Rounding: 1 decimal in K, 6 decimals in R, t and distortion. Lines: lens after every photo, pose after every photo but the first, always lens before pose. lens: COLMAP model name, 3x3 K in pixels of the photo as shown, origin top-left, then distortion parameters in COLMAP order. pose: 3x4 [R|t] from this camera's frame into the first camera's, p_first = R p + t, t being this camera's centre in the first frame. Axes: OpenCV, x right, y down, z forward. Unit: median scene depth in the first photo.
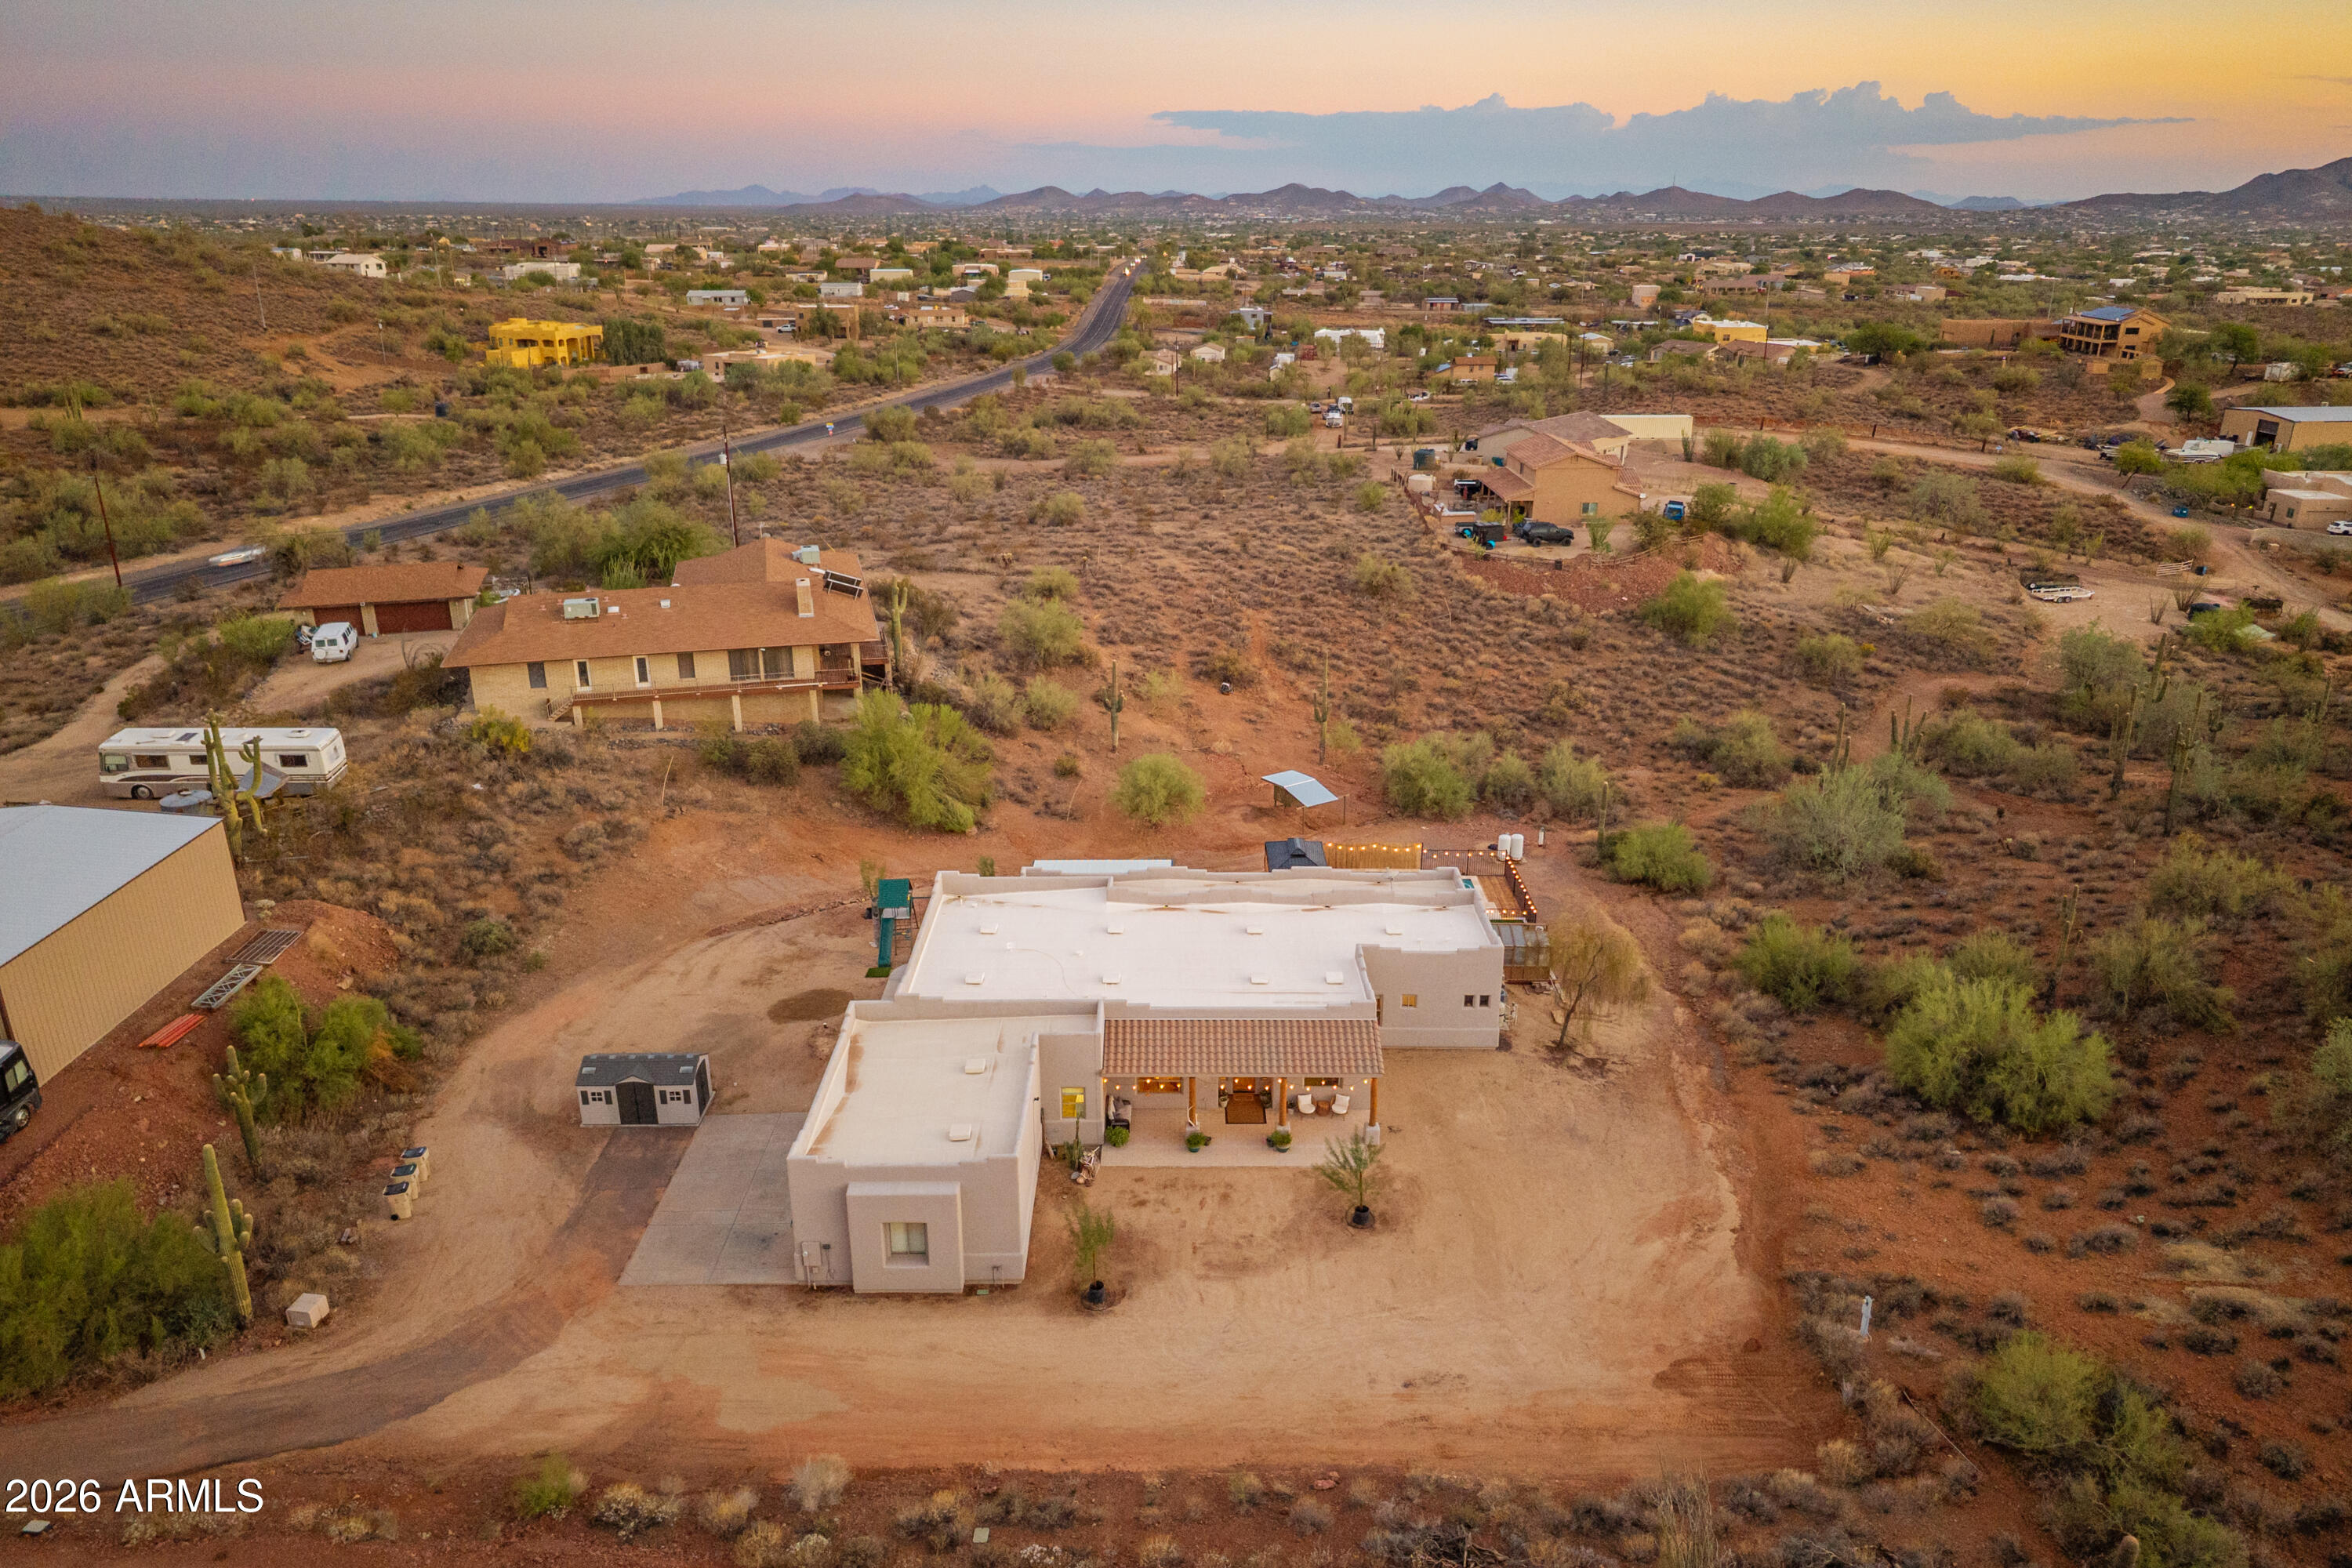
lens RADIAL K [[1574.0, 0, 1185.6], [0, 1574.0, 780.6], [0, 0, 1]] dist [-0.000388, 0.001260]
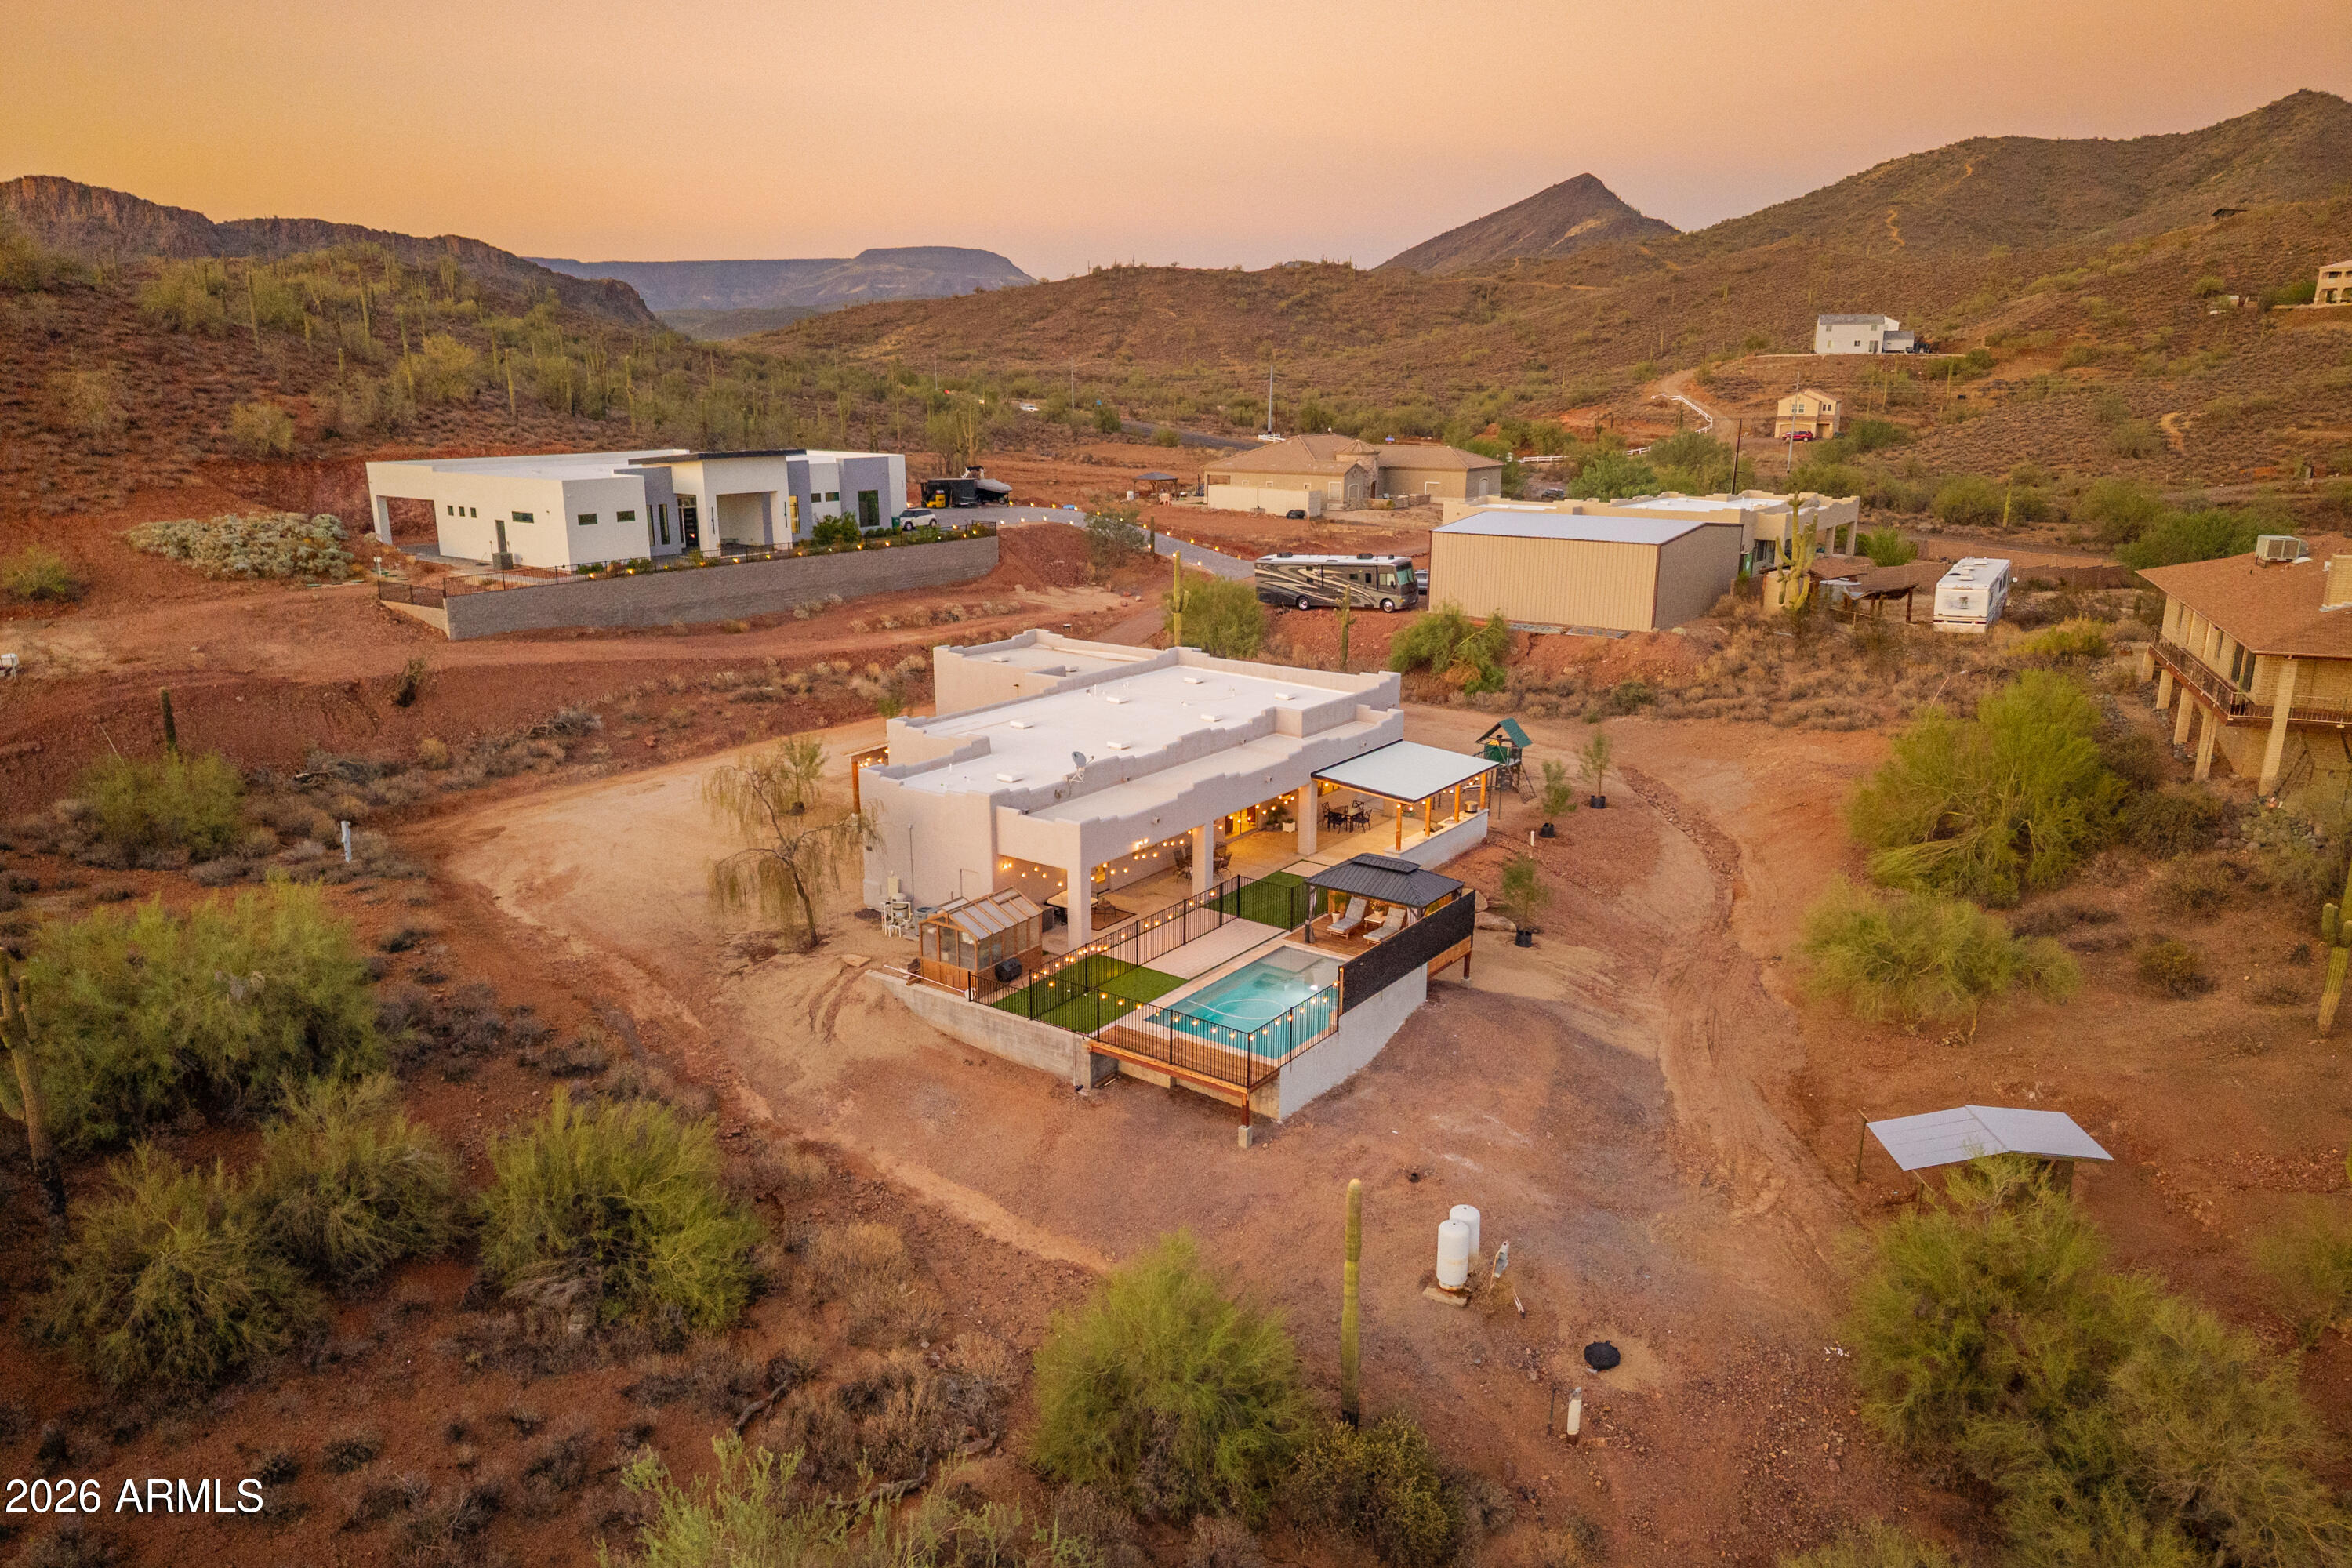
lens RADIAL K [[1591.8, 0, 1176.2], [0, 1591.8, 777.9], [0, 0, 1]] dist [0.017501, -0.009317]
pose [[-0.594620, 0.194824, -0.780045, 0.658985], [-0.283883, 0.856833, 0.430403, -0.253014], [0.752222, 0.477368, -0.454183, 1.329843]]
